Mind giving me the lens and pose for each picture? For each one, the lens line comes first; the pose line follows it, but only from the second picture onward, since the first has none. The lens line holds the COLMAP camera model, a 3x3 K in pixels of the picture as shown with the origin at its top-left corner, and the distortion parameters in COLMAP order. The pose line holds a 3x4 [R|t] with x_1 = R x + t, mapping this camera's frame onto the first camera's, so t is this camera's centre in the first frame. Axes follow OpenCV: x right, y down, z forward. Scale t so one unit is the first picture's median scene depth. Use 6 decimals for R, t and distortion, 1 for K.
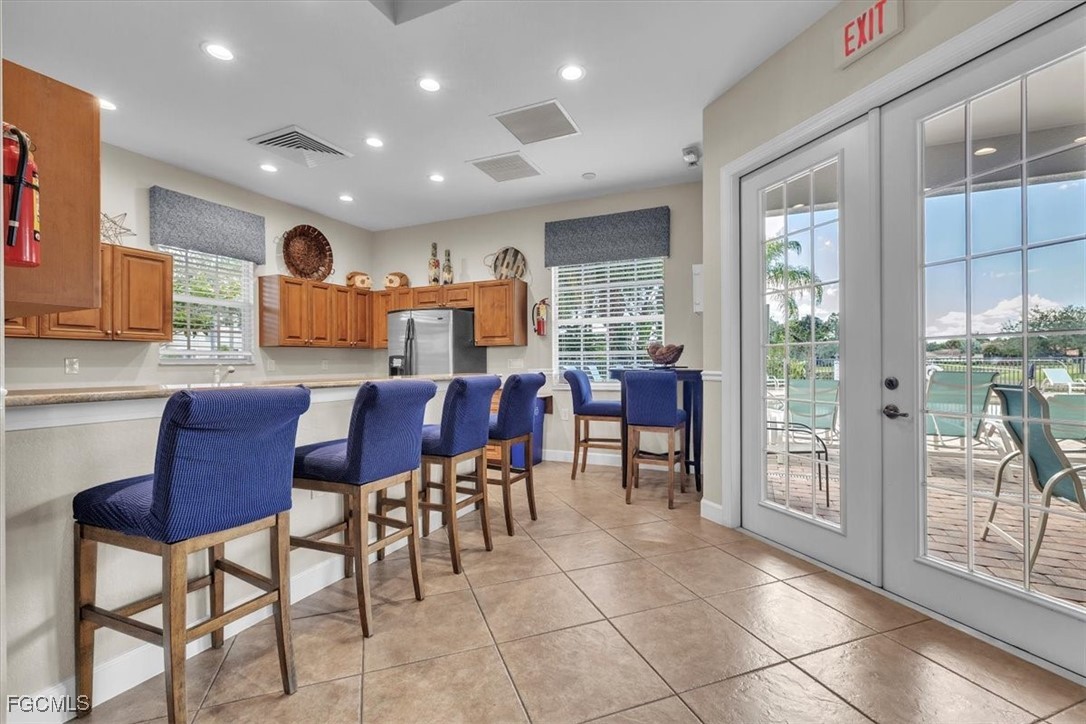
lens RADIAL K [[491.5, 0, 549.7], [0, 491.5, 363.3], [0, 0, 1]] dist [-0.002547, -0.000291]
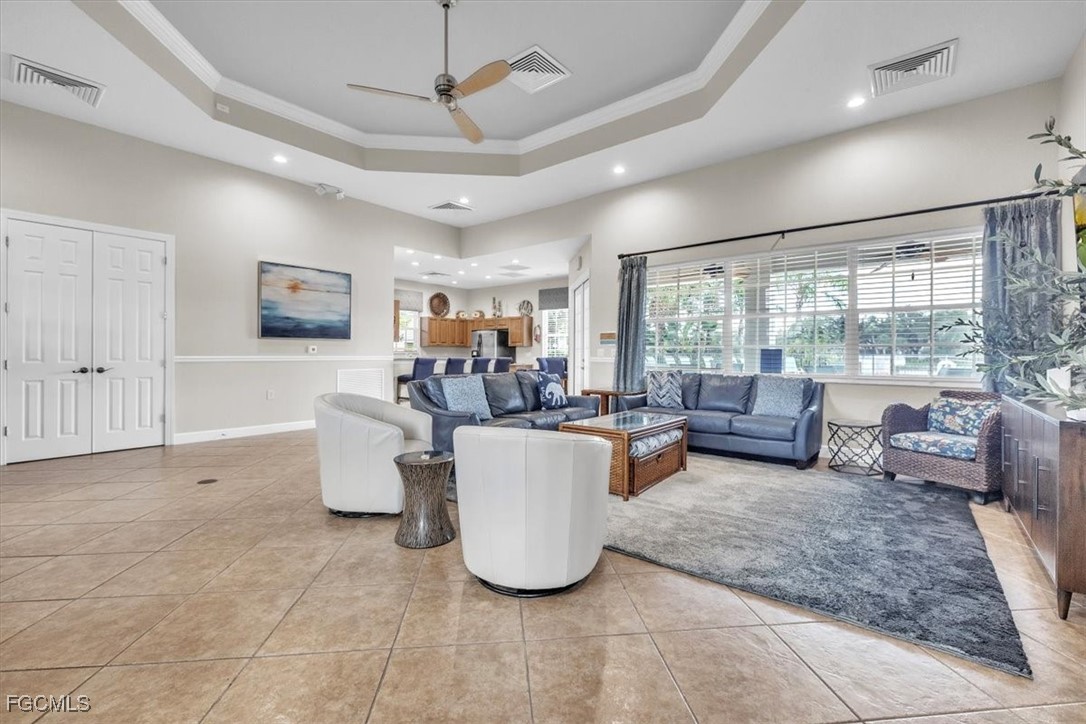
lens RADIAL K [[491.5, 0, 549.7], [0, 491.5, 363.3], [0, 0, 1]] dist [-0.002547, -0.000291]
pose [[0.969539, 0.014959, -0.244479, 0.561771], [-0.010992, 0.999785, 0.017583, -0.000307], [0.244689, -0.014360, 0.969495, -1.081672]]
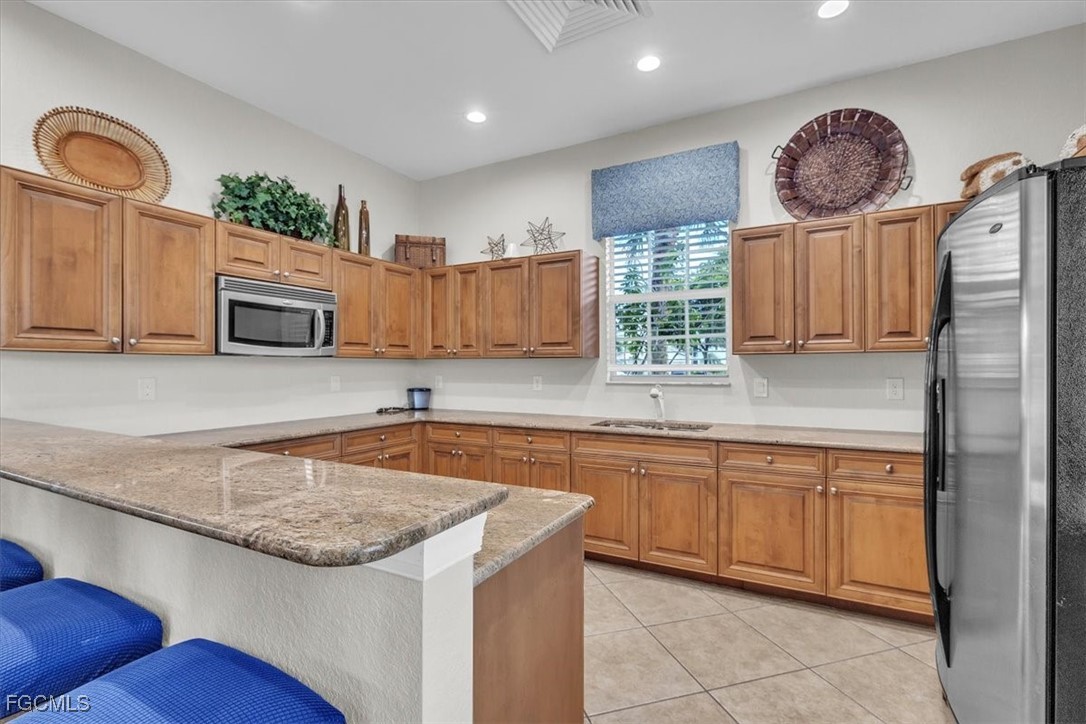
lens RADIAL K [[532.7, 0, 548.3], [0, 532.7, 357.1], [0, 0, 1]] dist [-0.002753, -0.000221]
pose [[-0.062527, -0.003112, -0.998038, 0.072842], [0.011516, 0.999926, -0.003839, -0.030581], [0.997977, -0.011734, -0.062487, 0.755280]]
